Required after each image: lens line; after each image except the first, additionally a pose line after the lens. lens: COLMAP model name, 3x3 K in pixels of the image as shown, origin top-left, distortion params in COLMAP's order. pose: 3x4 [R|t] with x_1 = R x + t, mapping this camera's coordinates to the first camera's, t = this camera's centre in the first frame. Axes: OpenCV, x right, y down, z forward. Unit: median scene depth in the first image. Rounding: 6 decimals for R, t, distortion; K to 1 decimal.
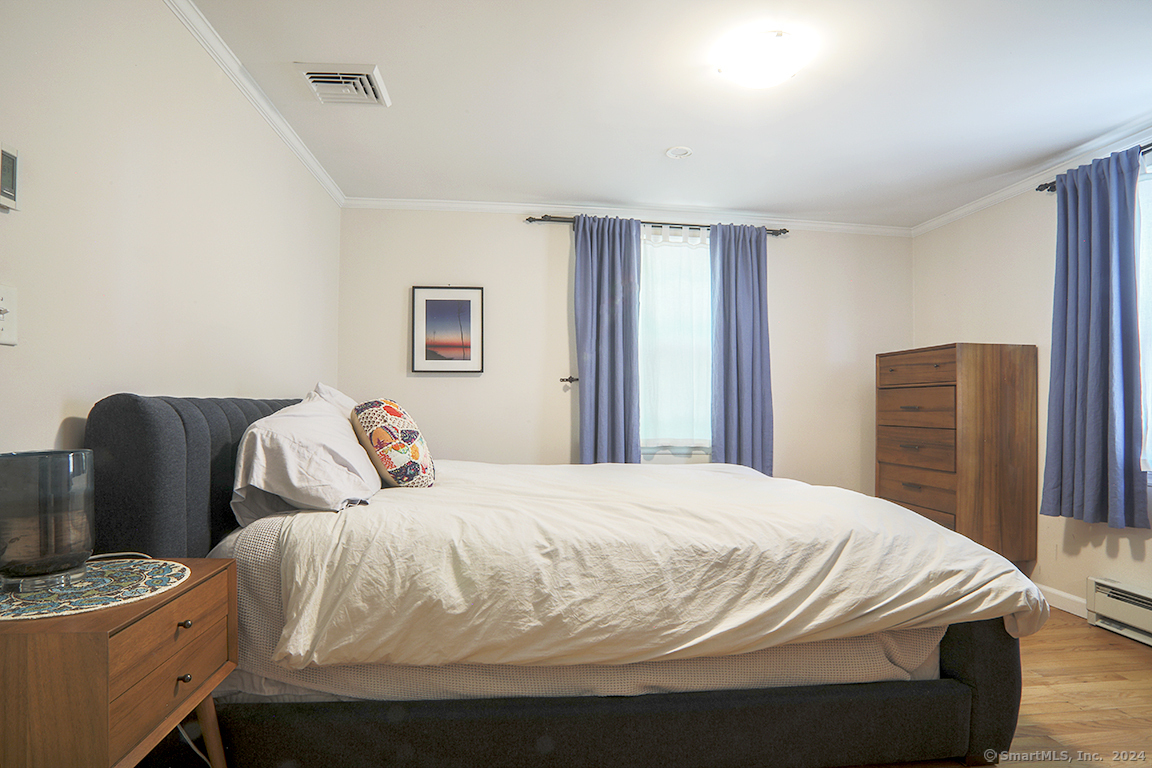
lens RADIAL K [[610.6, 0, 577.6], [0, 610.6, 413.3], [0, 0, 1]] dist [-0.098445, 0.046921]
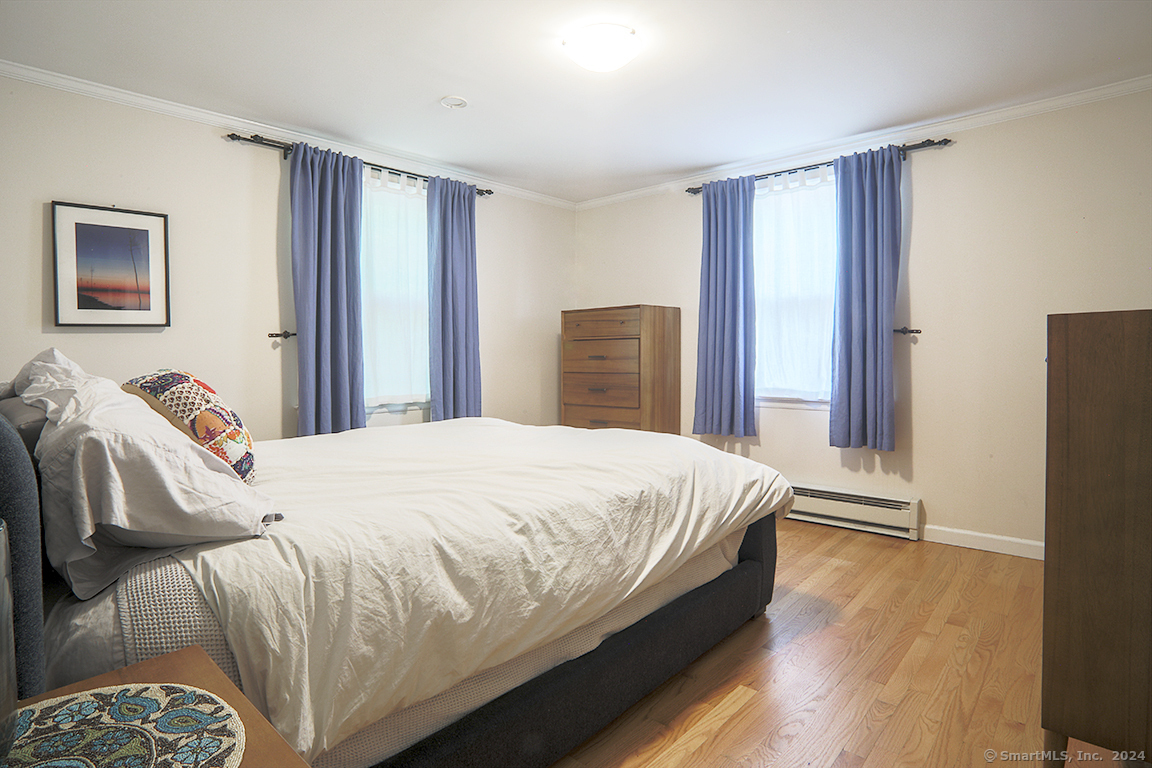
lens RADIAL K [[606.7, 0, 559.3], [0, 606.7, 376.5], [0, 0, 1]] dist [-0.079540, 0.034903]
pose [[0.753544, -0.049351, 0.655543, -0.598573], [0.031328, 0.998741, 0.039176, -0.039919], [-0.656651, -0.008984, 0.754141, 0.259575]]
